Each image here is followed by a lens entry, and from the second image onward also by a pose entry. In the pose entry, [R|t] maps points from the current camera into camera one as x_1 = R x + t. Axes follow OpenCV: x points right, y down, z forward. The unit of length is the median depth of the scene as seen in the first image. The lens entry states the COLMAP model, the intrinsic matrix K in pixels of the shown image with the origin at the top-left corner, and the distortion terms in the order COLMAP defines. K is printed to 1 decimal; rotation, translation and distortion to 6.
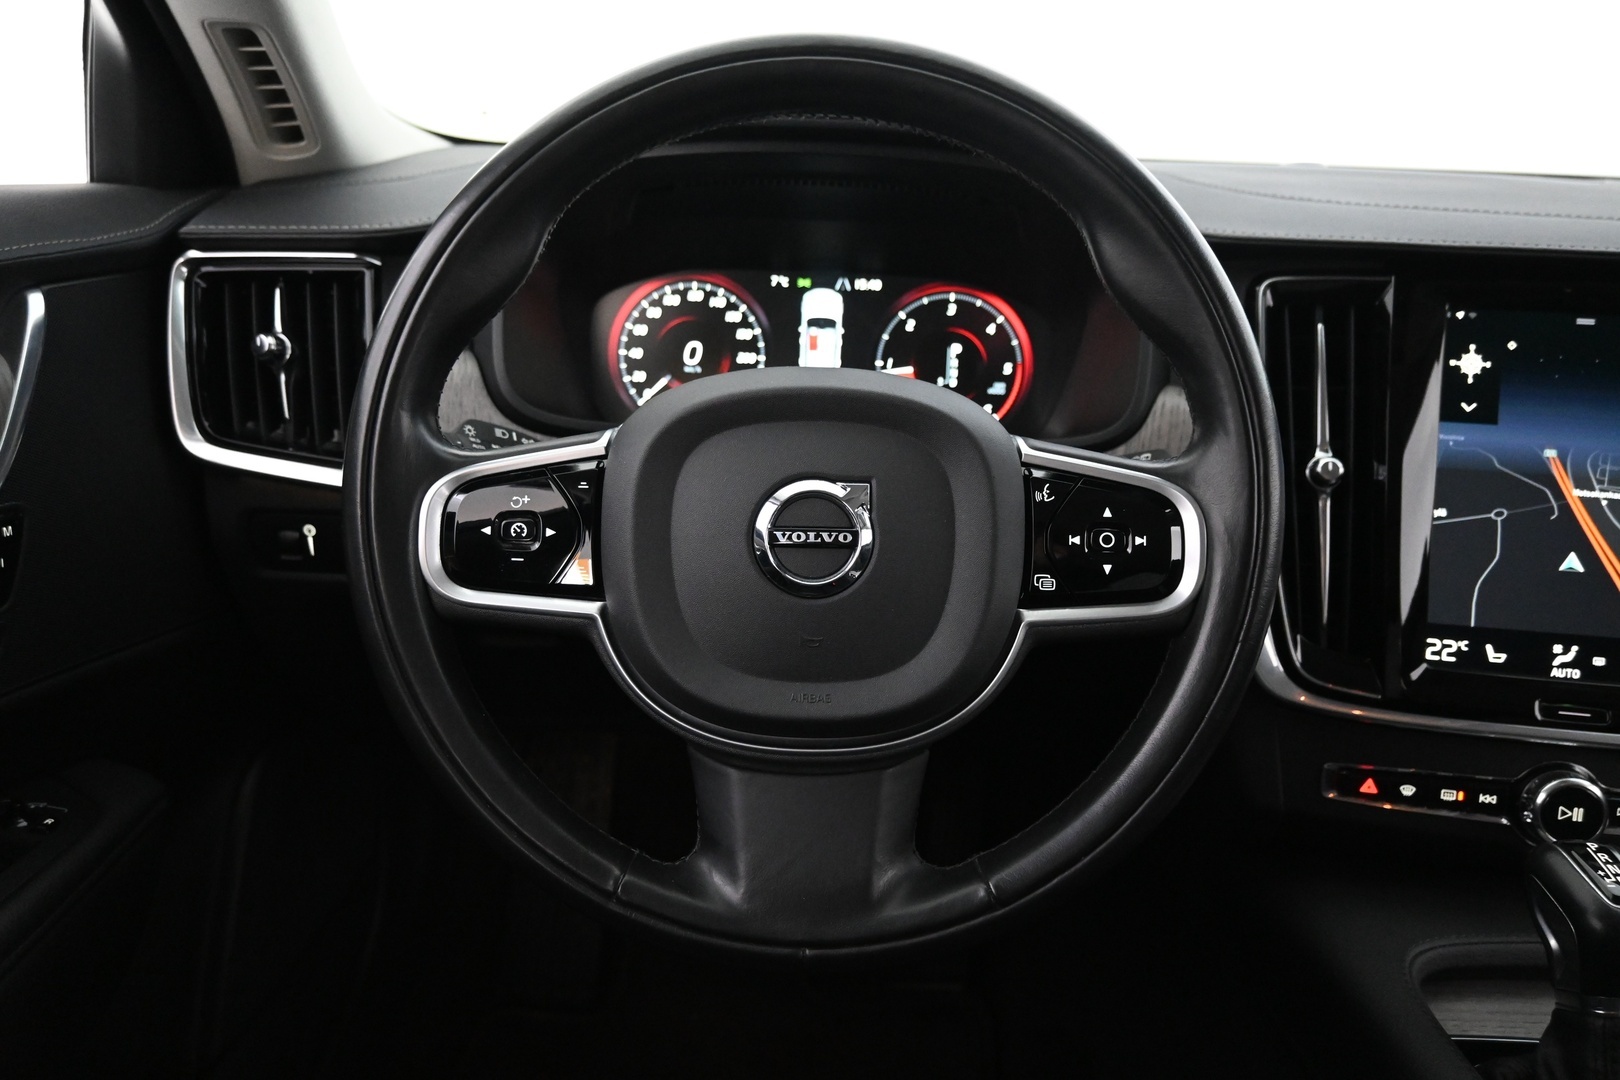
lens RADIAL K [[1197.4, 0, 813.7], [0, 1197.4, 541.1], [0, 0, 1]] dist [-0.004121, -0.002395]
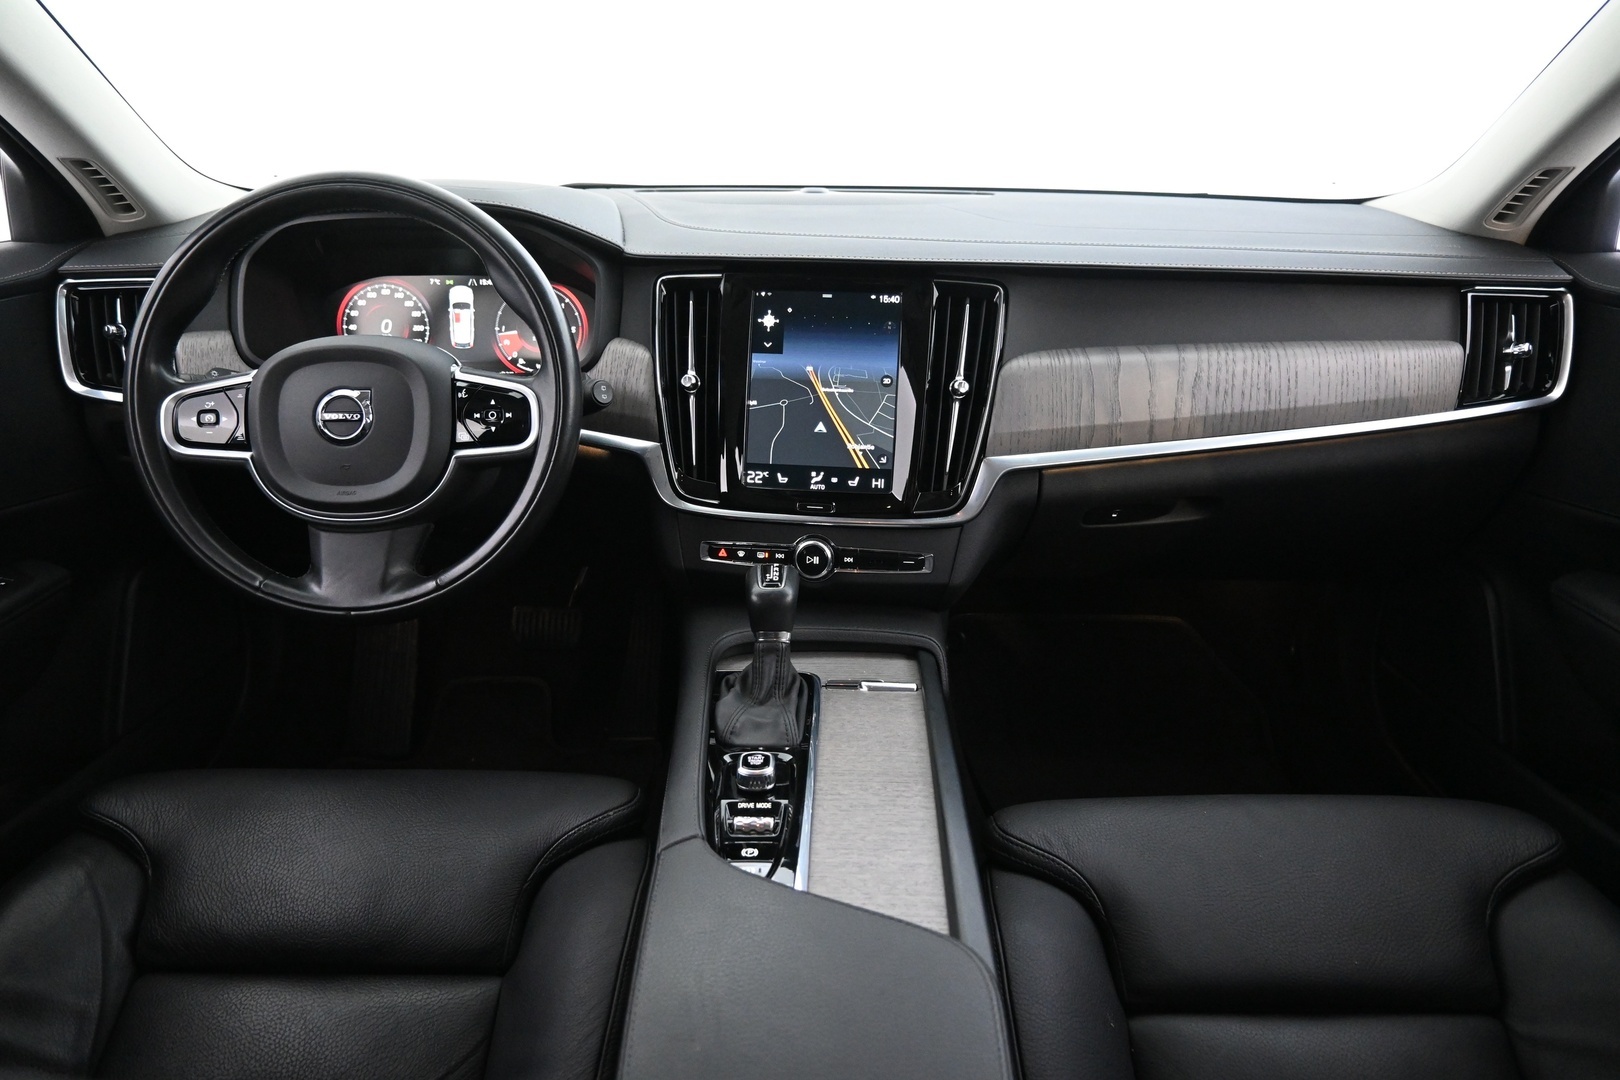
lens RADIAL K [[1093.4, 0, 808.5], [0, 1093.4, 546.8], [0, 0, 1]] dist [-0.000950, -0.000740]
pose [[0.999534, -0.030523, 0.000696, 0.596443], [0.030431, 0.997843, 0.058174, 0.101356], [-0.002470, -0.058125, 0.998306, -0.691089]]
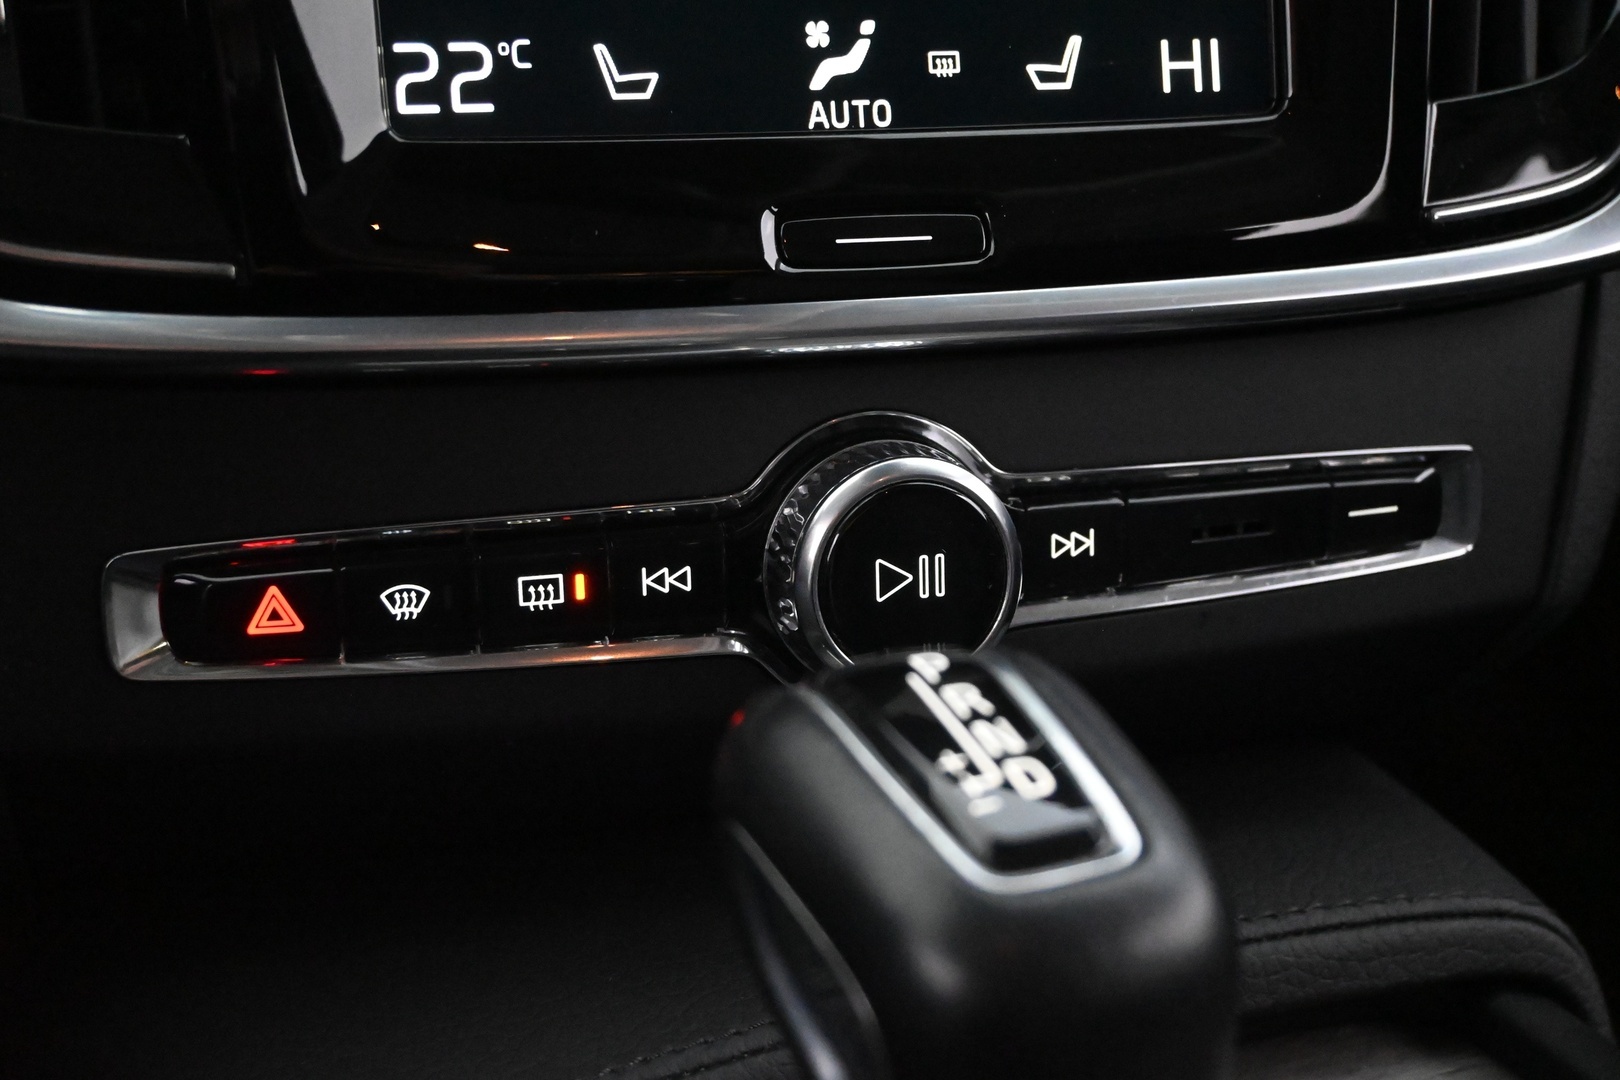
lens RADIAL K [[2305.6, 0, 806.7], [0, 2305.6, 546.0], [0, 0, 1]] dist [0.001100, 0.000000]
pose [[0.897052, -0.167966, 0.408760, 0.360642], [0.123657, 0.983409, 0.132724, 0.135074], [-0.424271, -0.068514, 0.902940, 0.472722]]
